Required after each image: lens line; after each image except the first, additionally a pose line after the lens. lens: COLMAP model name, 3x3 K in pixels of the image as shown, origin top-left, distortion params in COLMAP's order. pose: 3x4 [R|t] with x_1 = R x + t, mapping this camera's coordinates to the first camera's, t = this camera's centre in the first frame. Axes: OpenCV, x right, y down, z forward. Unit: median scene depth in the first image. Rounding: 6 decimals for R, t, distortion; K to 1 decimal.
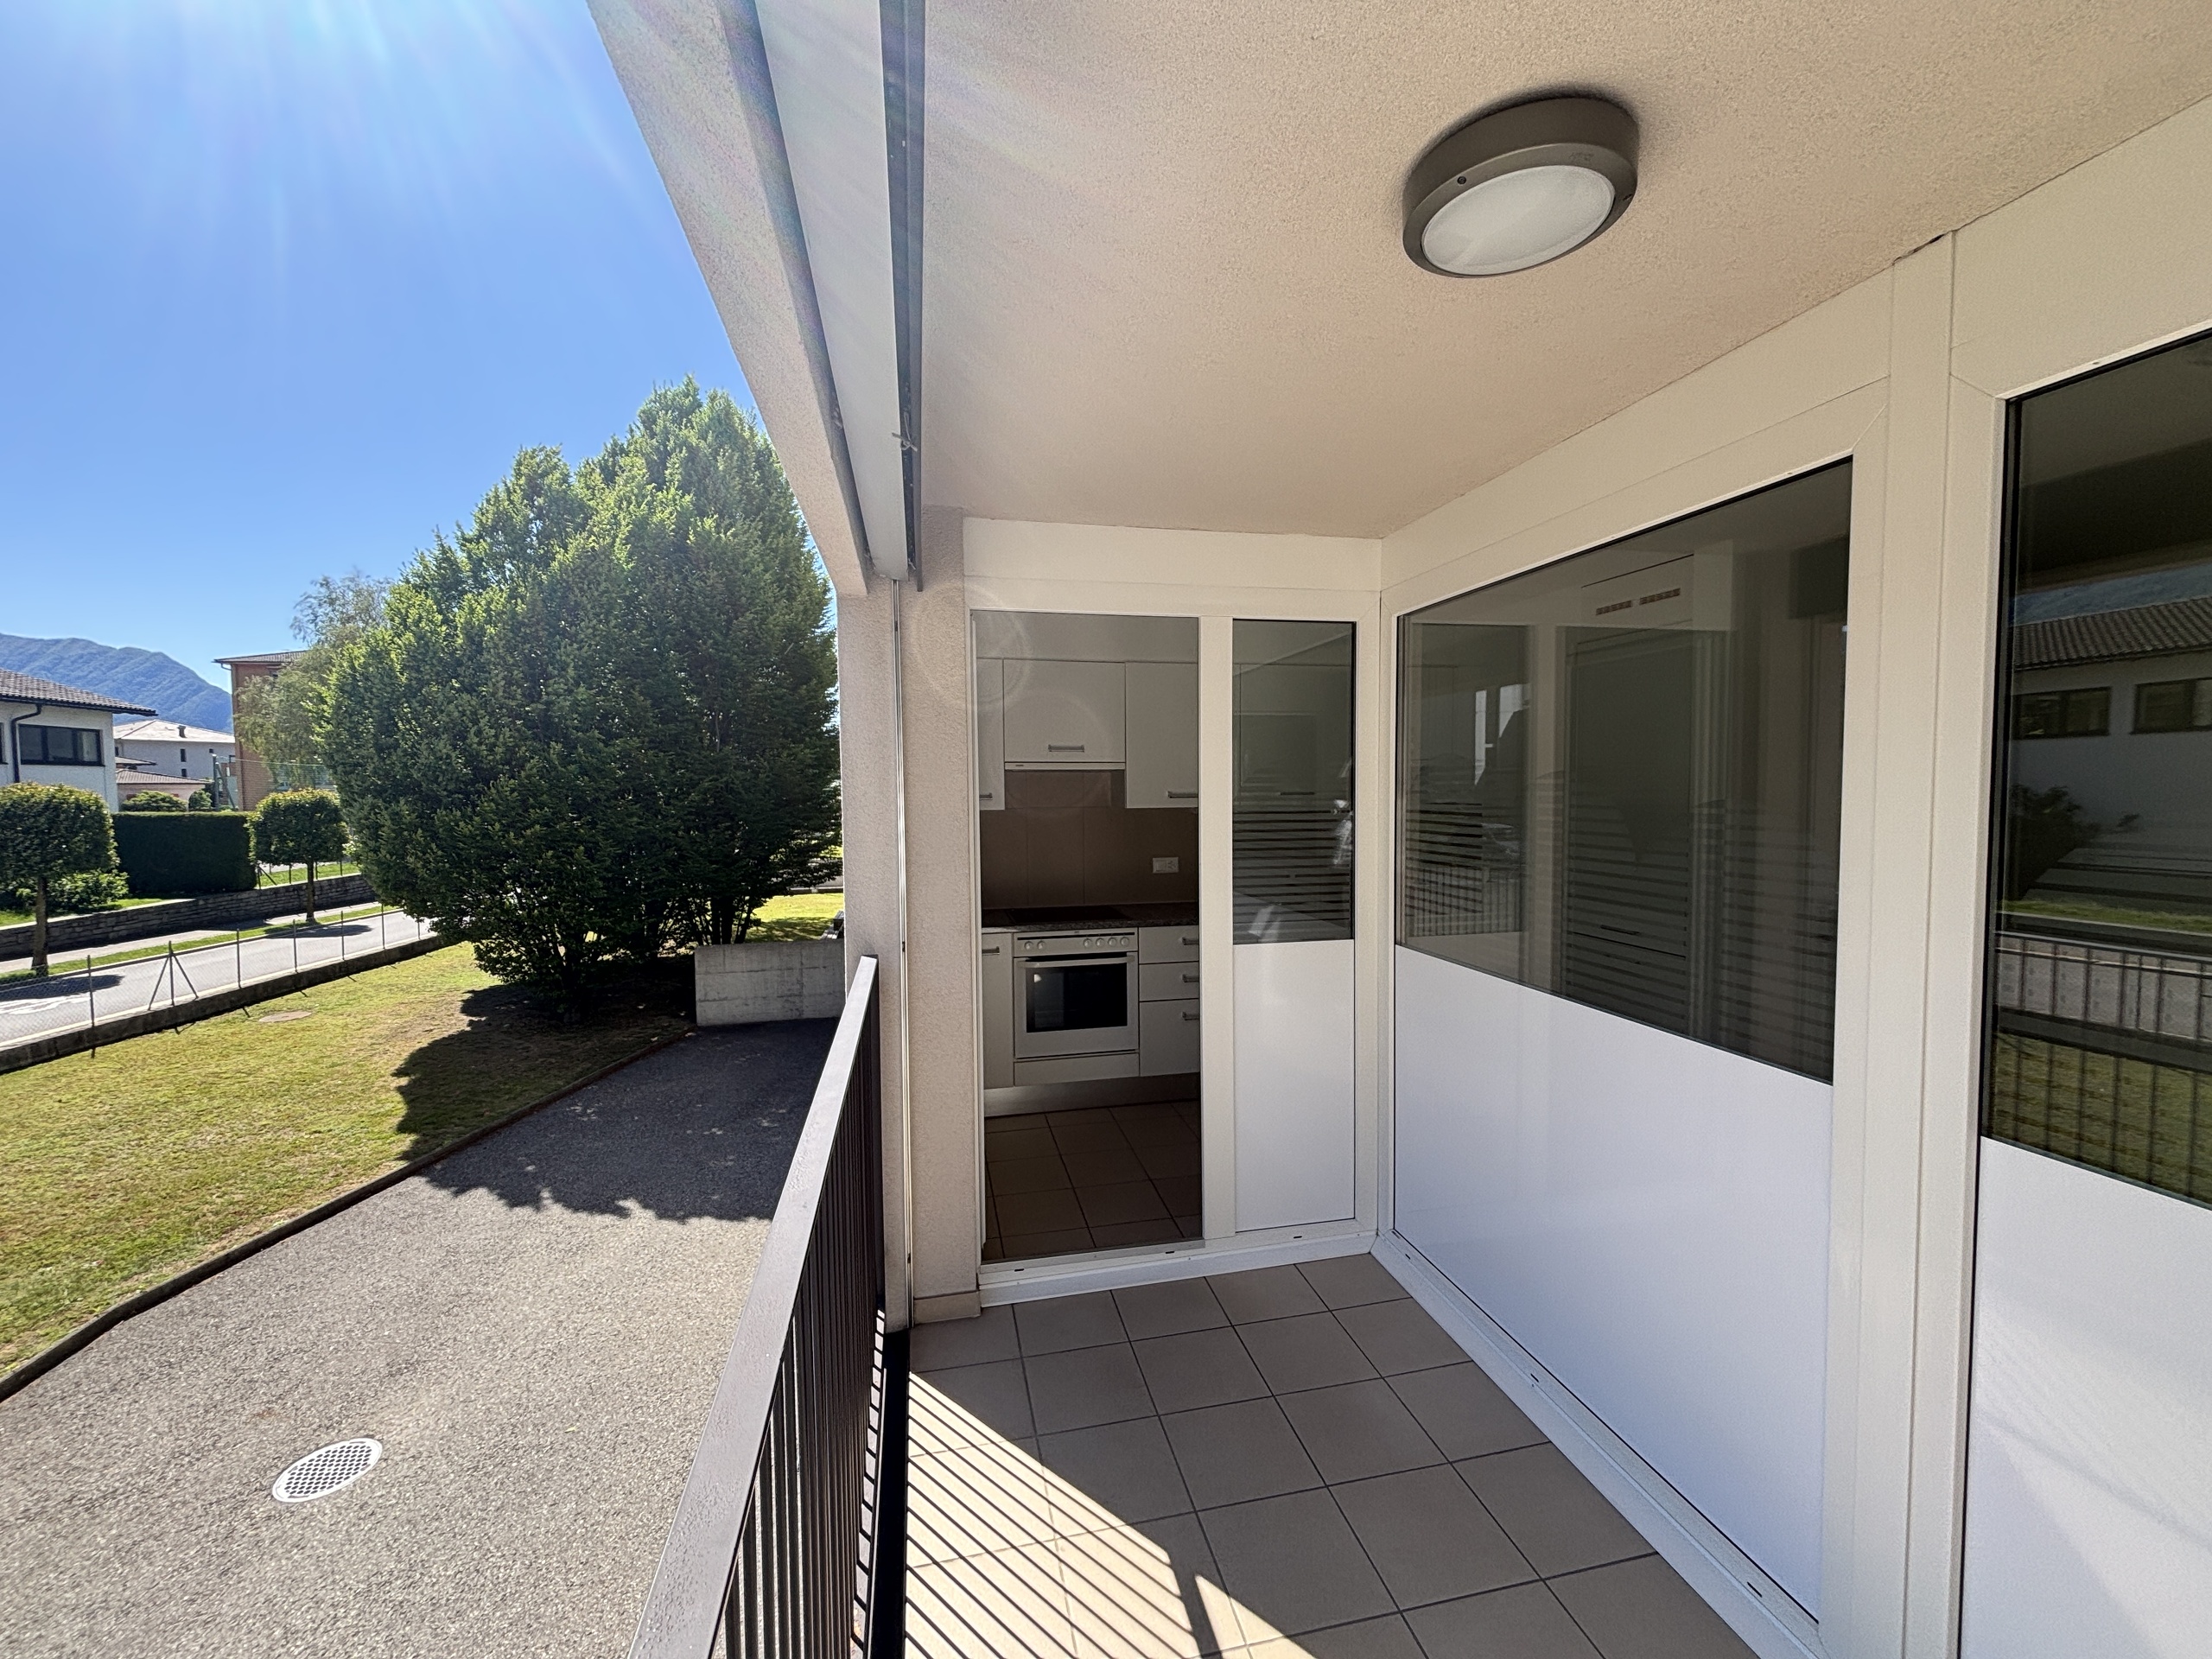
lens RADIAL K [[883.0, 0, 1106.0], [0, 883.0, 829.5], [0, 0, 1]] dist [-0.001965, -0.000333]
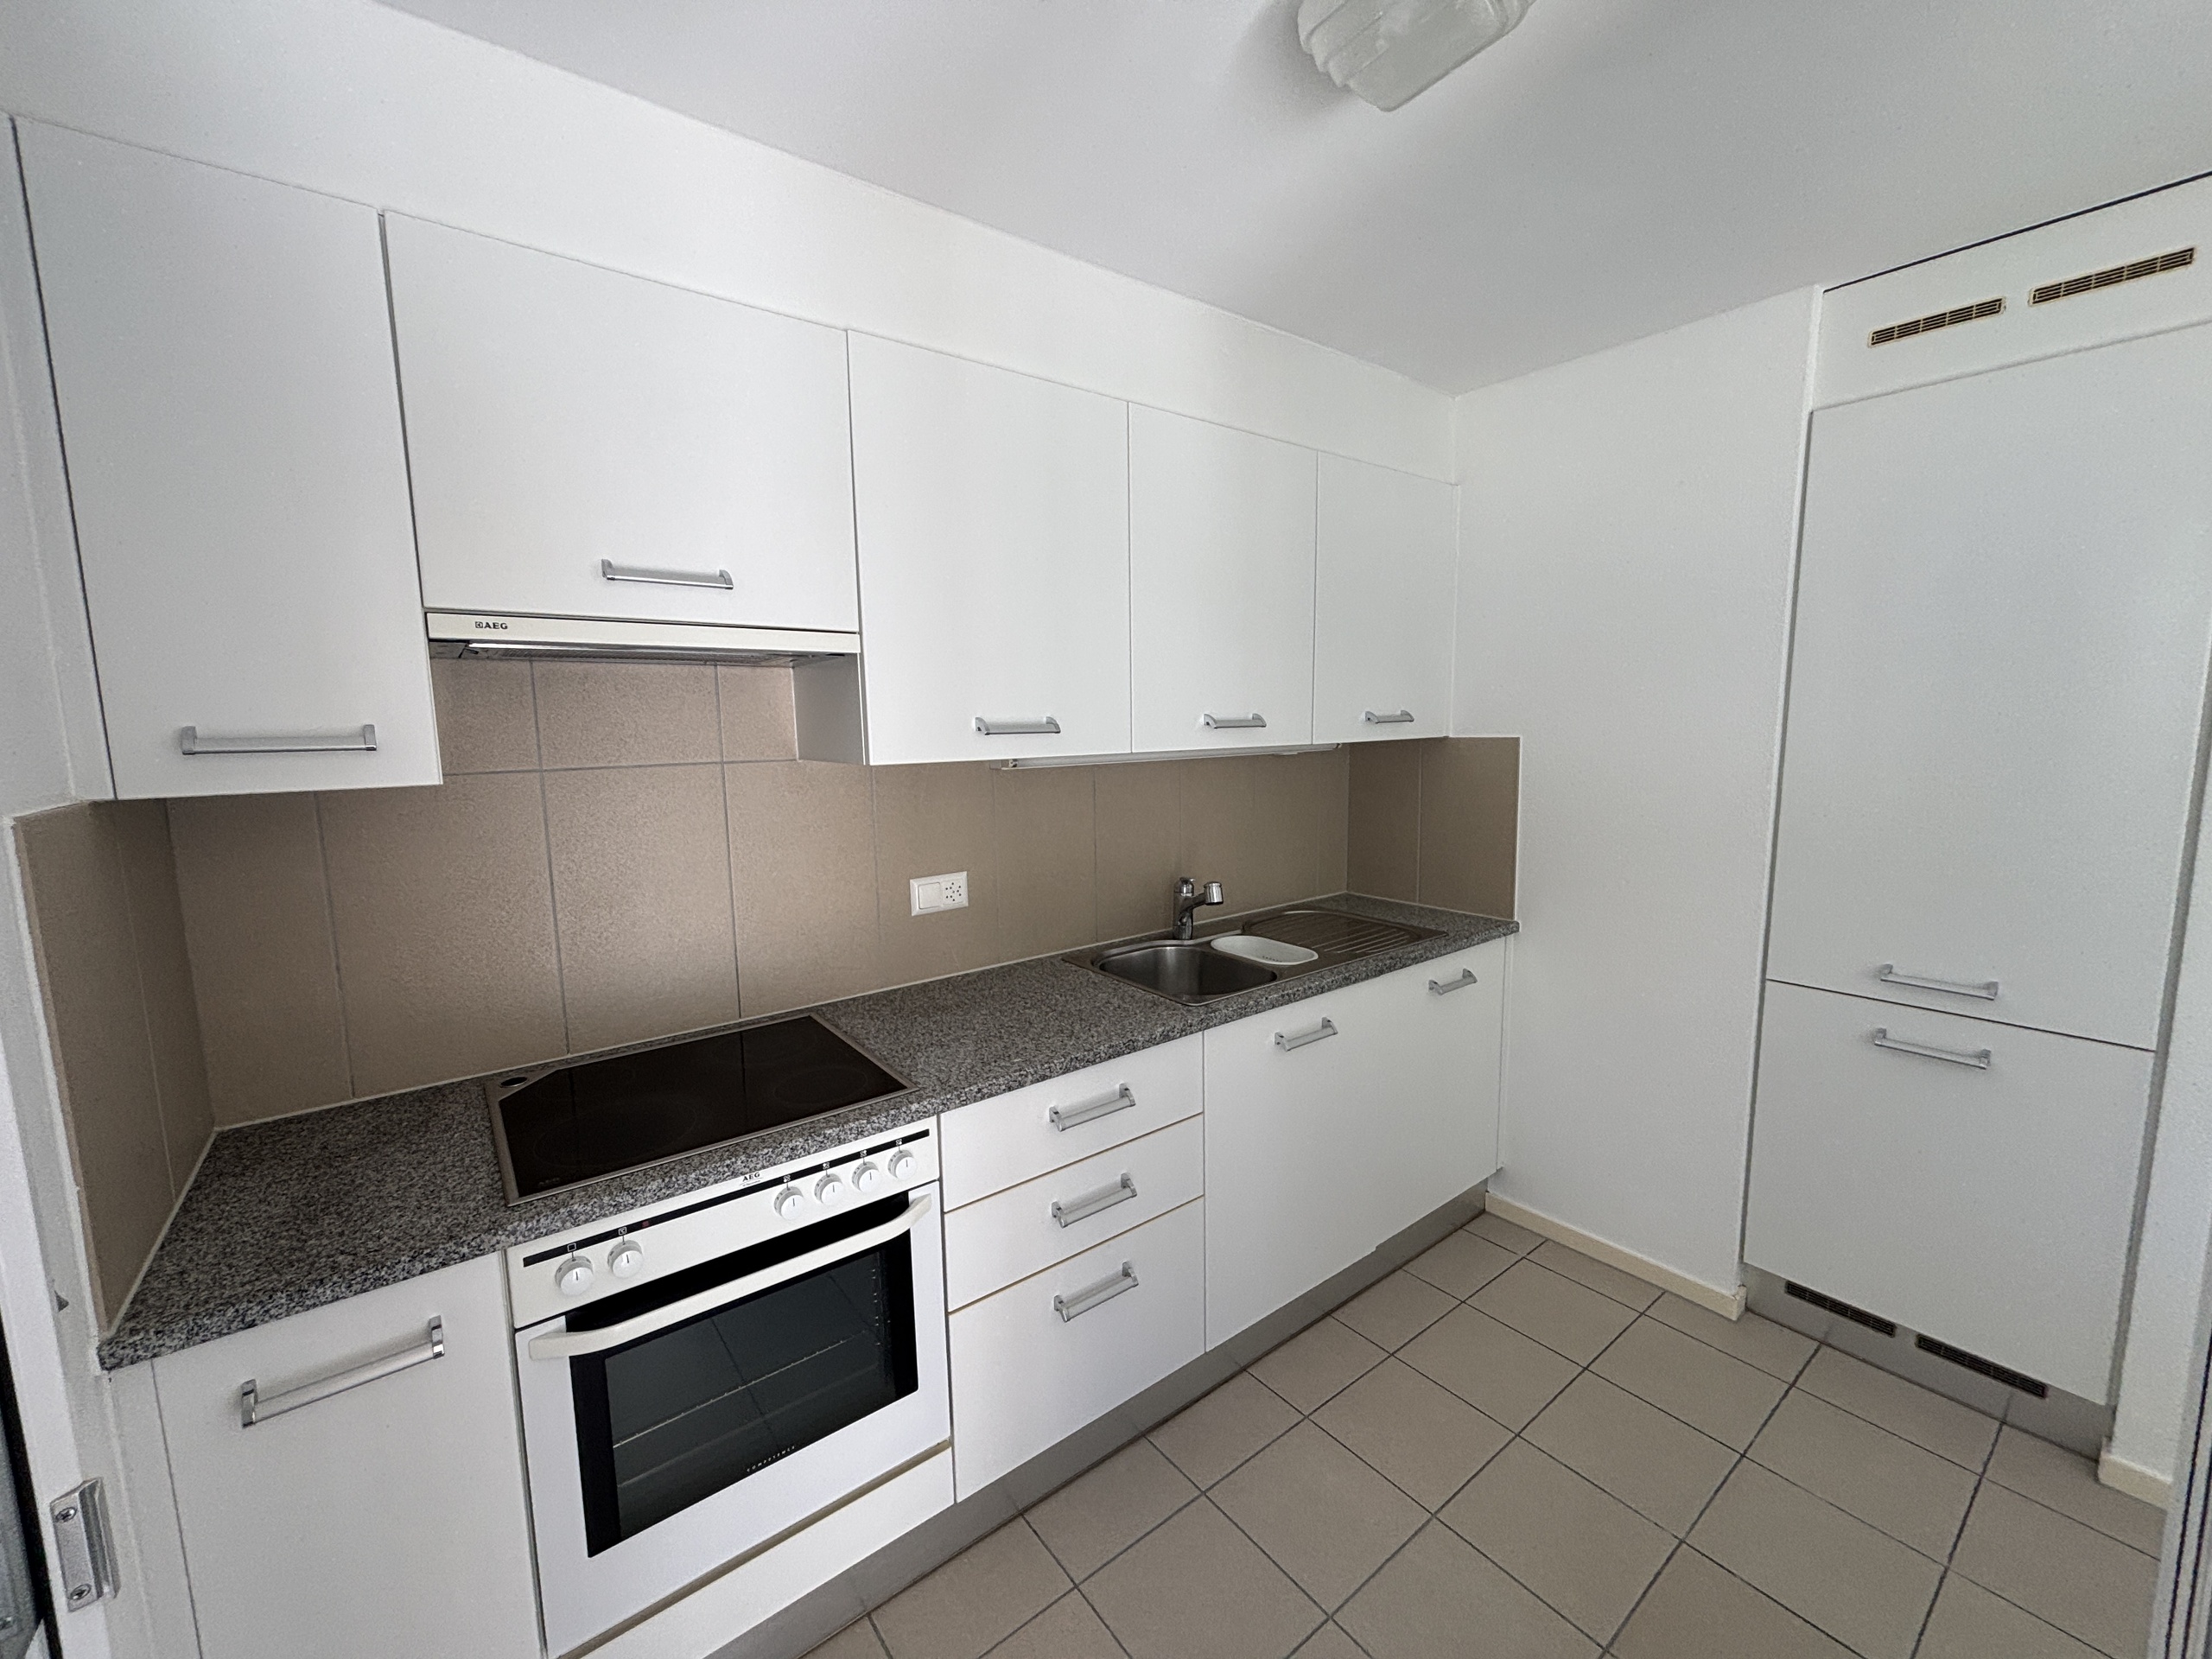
lens RADIAL K [[883.0, 0, 1106.0], [0, 883.0, 829.5], [0, 0, 1]] dist [-0.001965, -0.000333]
pose [[0.904568, -0.057447, 0.422441, -0.041212], [0.026372, 0.996522, 0.079045, -0.023615], [-0.425513, -0.060362, 0.902937, 0.650156]]
